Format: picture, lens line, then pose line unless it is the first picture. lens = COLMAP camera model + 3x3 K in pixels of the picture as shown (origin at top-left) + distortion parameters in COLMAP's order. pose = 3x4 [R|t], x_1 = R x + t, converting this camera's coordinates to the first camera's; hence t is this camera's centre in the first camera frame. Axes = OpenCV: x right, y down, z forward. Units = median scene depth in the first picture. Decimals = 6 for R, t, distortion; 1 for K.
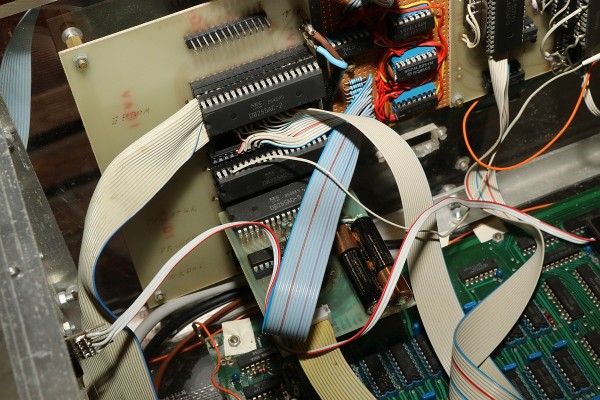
lens RADIAL K [[1096.1, 0, 300.0], [0, 1096.1, 200.0], [0, 0, 1]] dist [0.018241, -0.004132]
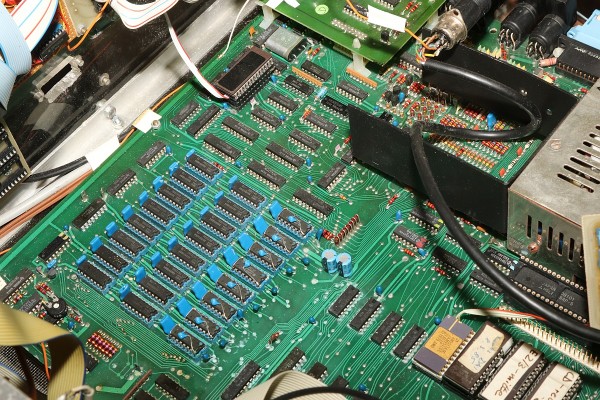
lens RADIAL K [[1096.1, 0, 300.0], [0, 1096.1, 200.0], [0, 0, 1]] dist [0.018241, -0.004132]
pose [[0.875812, -0.388799, 0.285986, -0.071898], [0.370019, 0.921322, 0.119381, 0.029952], [-0.309901, 0.001265, 0.950768, -0.249353]]
